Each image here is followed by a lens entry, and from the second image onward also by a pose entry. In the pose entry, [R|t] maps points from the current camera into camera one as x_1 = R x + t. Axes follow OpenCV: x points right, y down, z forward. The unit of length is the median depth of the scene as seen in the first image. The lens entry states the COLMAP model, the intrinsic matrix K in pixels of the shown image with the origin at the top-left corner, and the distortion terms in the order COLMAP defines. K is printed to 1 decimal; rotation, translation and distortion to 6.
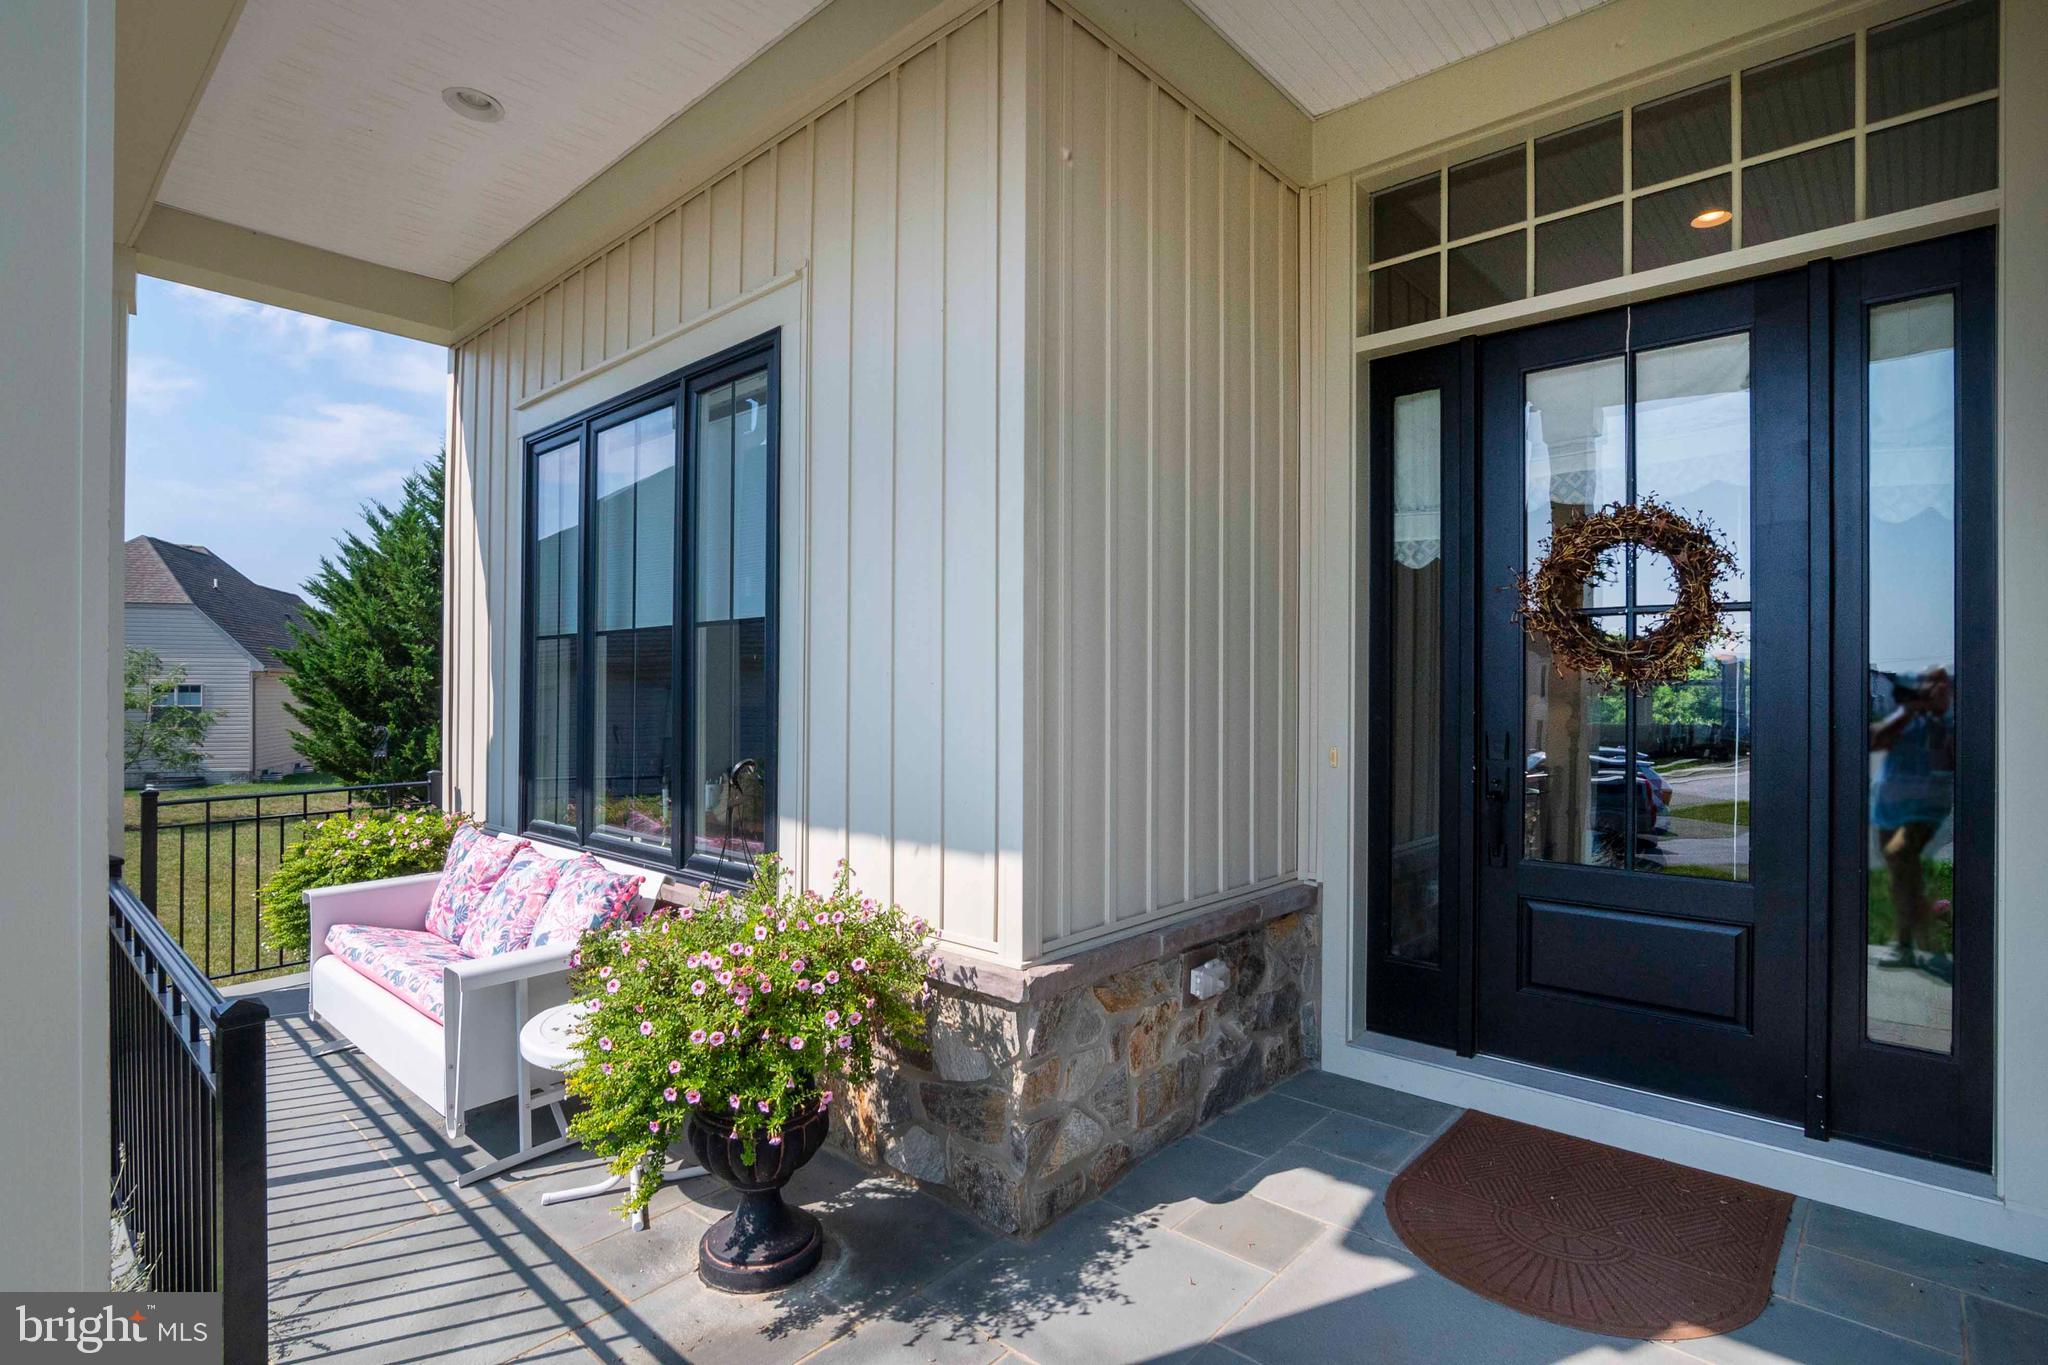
lens RADIAL K [[1010.4, 0, 1012.5], [0, 1010.4, 689.4], [0, 0, 1]] dist [-0.023467, 0.002692]
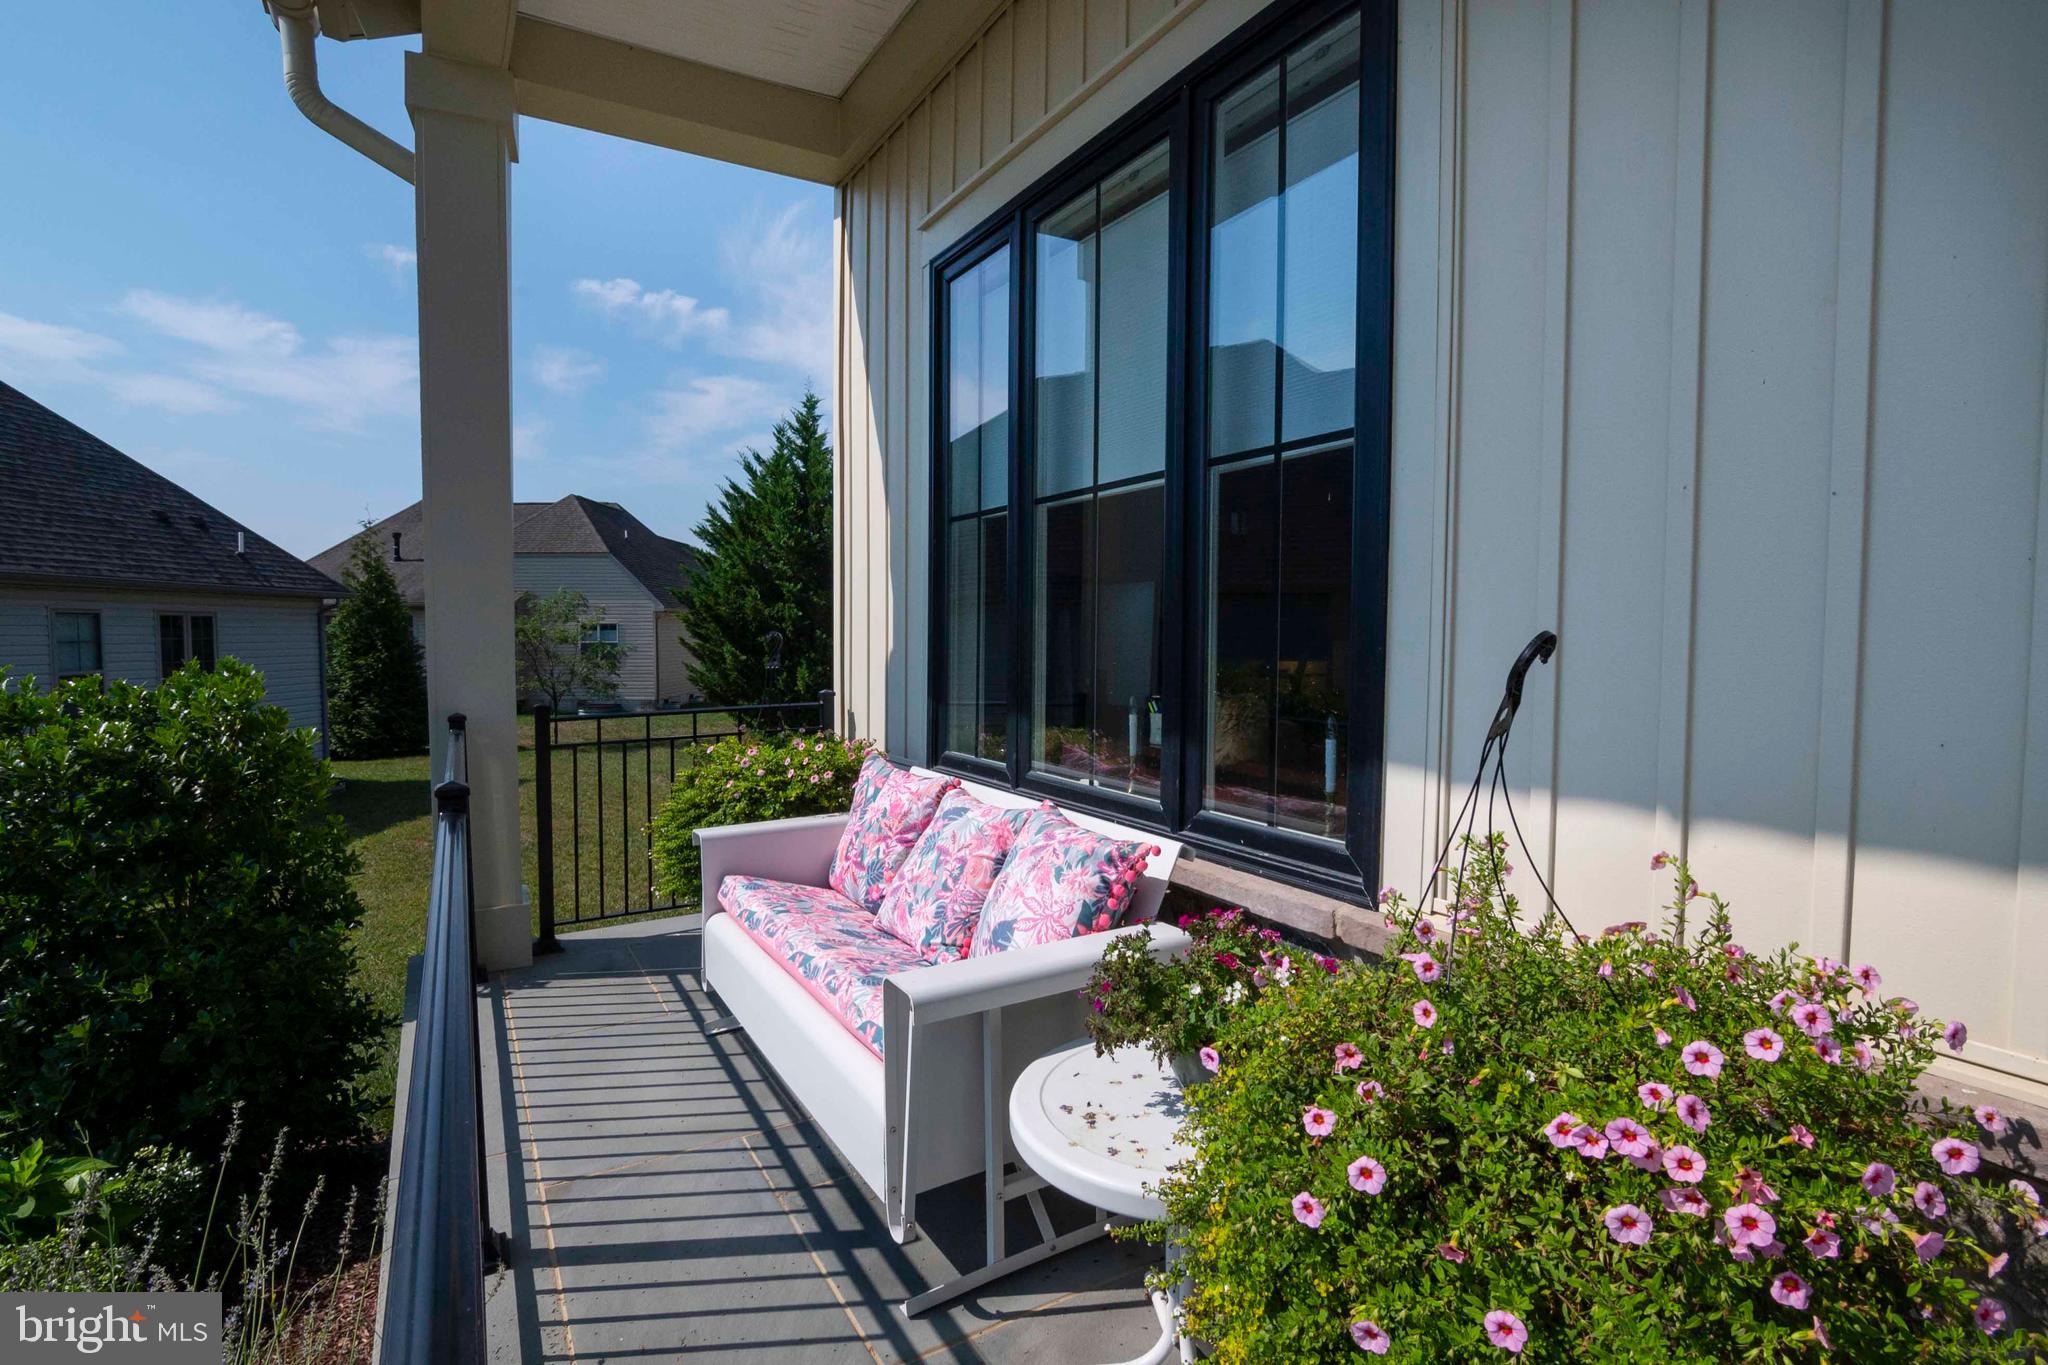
lens RADIAL K [[1010.4, 0, 1012.5], [0, 1010.4, 689.4], [0, 0, 1]] dist [-0.023467, 0.002692]
pose [[0.951407, 0.017471, -0.307439, -0.206663], [-0.000130, 0.998412, 0.056336, 0.041053], [0.307935, -0.053558, 0.949899, 0.298014]]
